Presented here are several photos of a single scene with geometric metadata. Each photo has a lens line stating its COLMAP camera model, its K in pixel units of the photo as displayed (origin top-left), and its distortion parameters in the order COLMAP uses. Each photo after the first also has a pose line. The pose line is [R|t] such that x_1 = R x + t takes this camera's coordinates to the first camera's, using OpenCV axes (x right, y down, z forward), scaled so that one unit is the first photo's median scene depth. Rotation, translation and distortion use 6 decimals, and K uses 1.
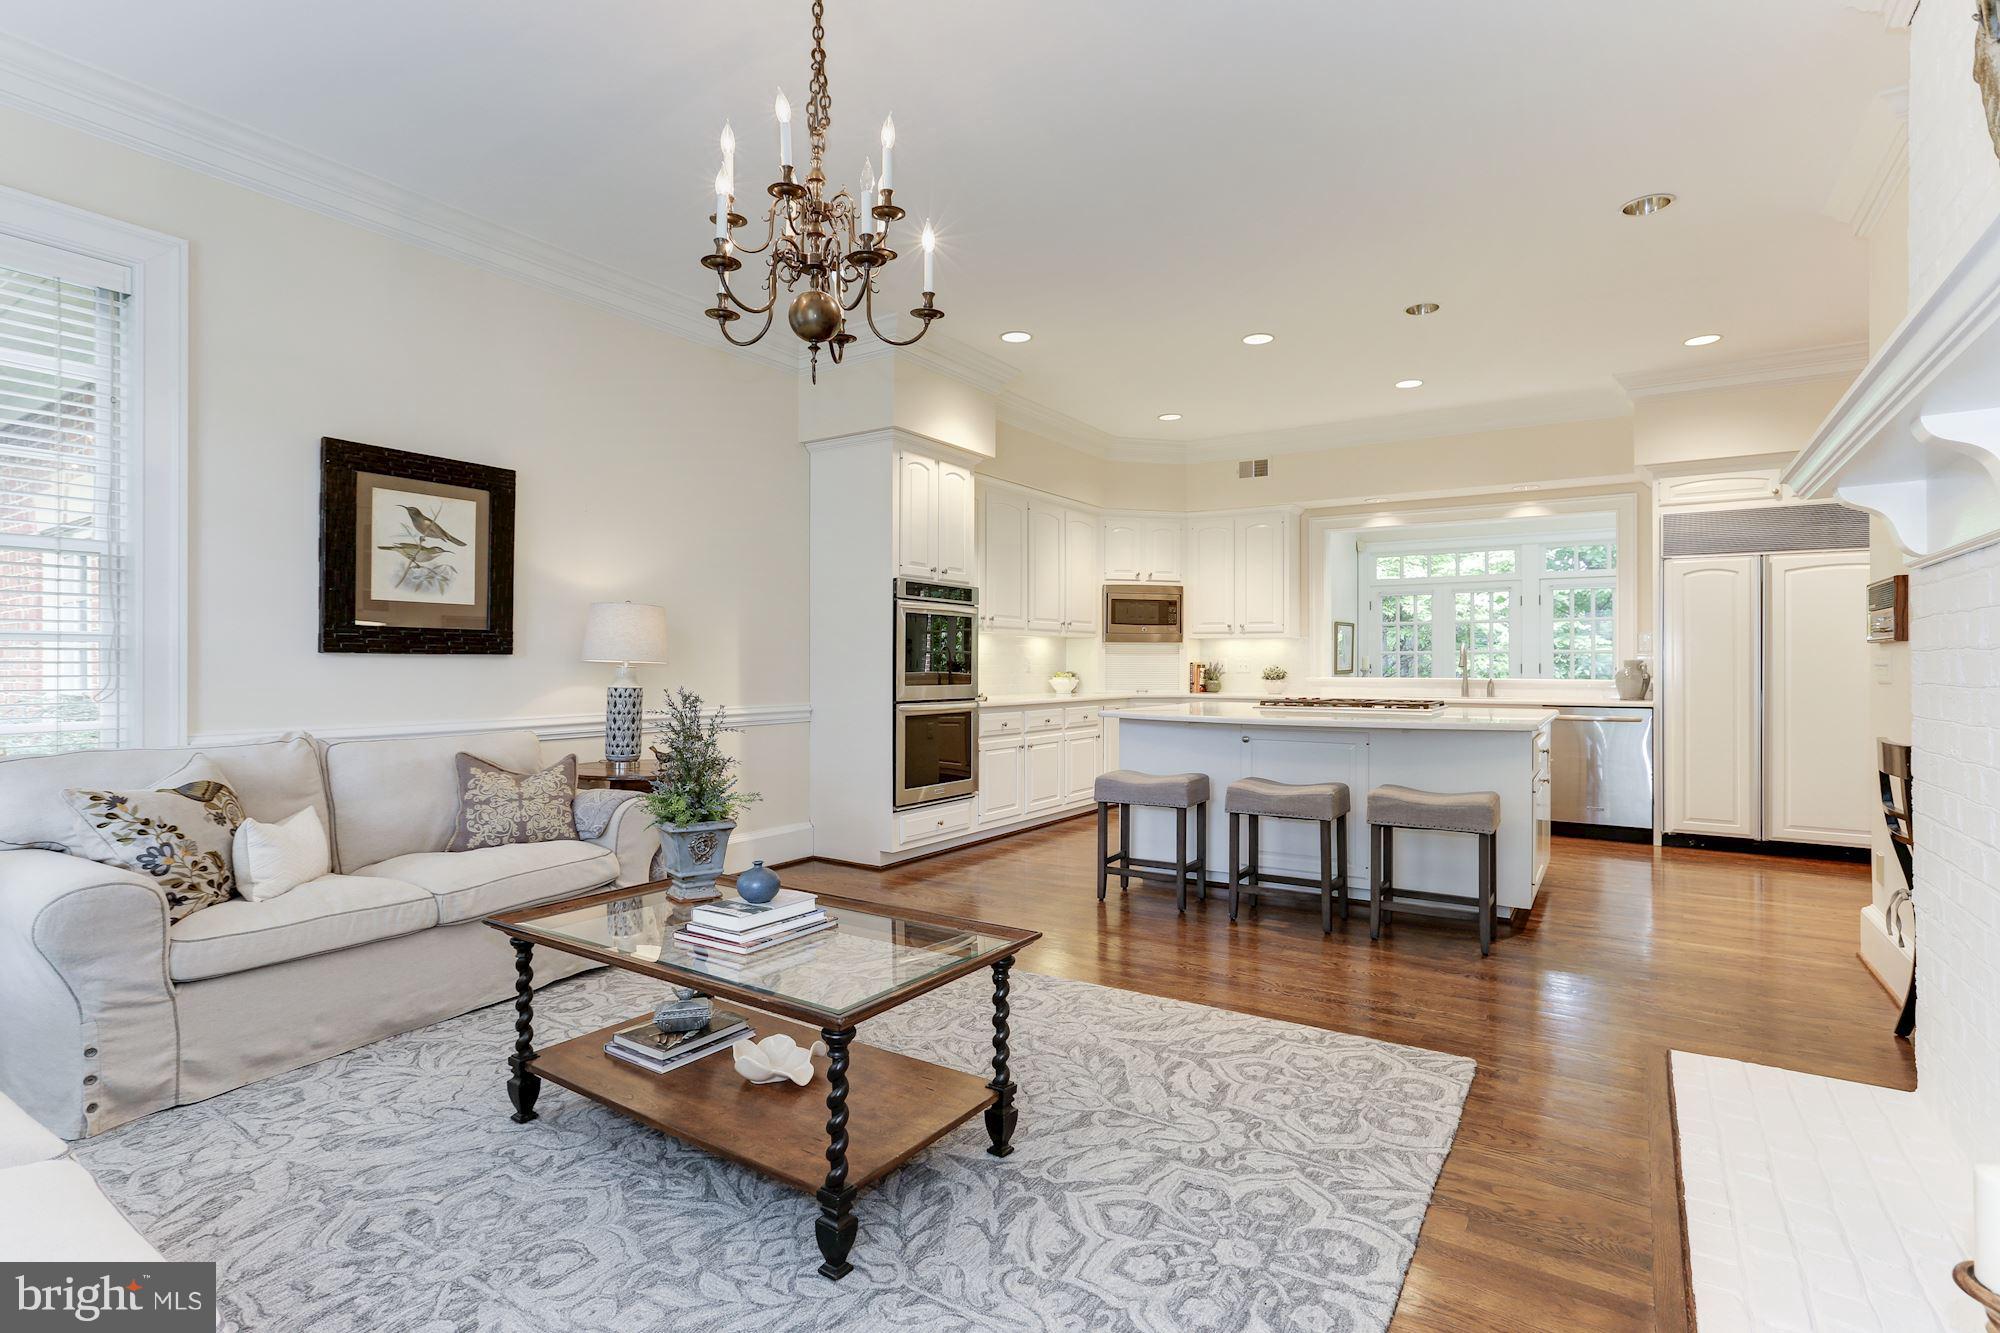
lens RADIAL K [[959.6, 0, 1005.7], [0, 959.6, 661.7], [0, 0, 1]] dist [-0.018672, 0.000885]
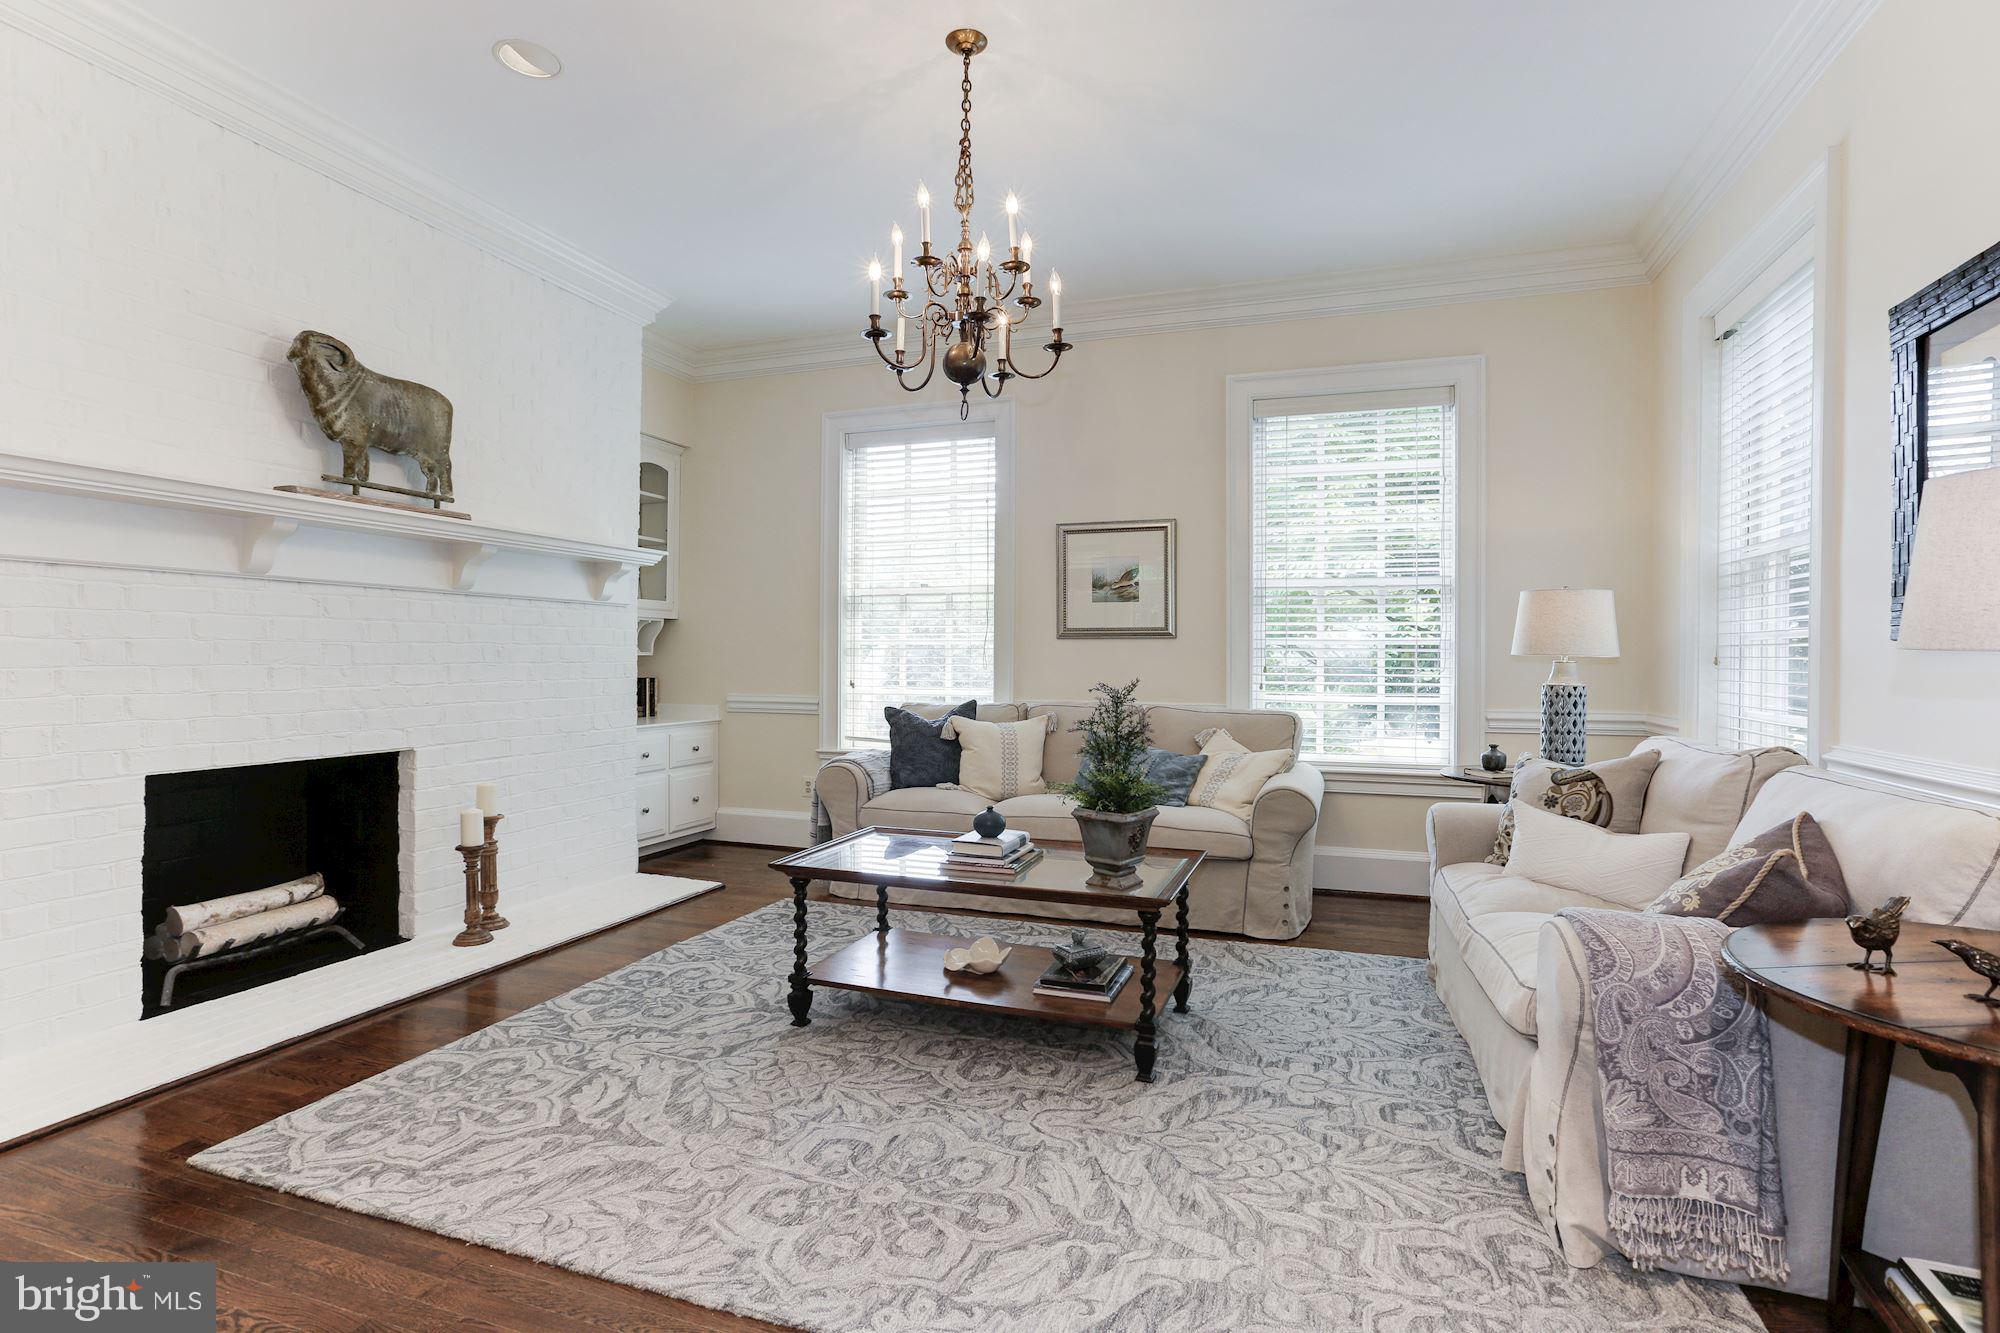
lens RADIAL K [[959.6, 0, 1005.7], [0, 959.6, 661.7], [0, 0, 1]] dist [-0.018672, 0.000885]
pose [[-0.970676, -0.003727, -0.240361, 0.031969], [-0.003037, 0.999990, -0.003241, 0.012963], [0.240371, -0.002416, -0.970678, 1.901586]]
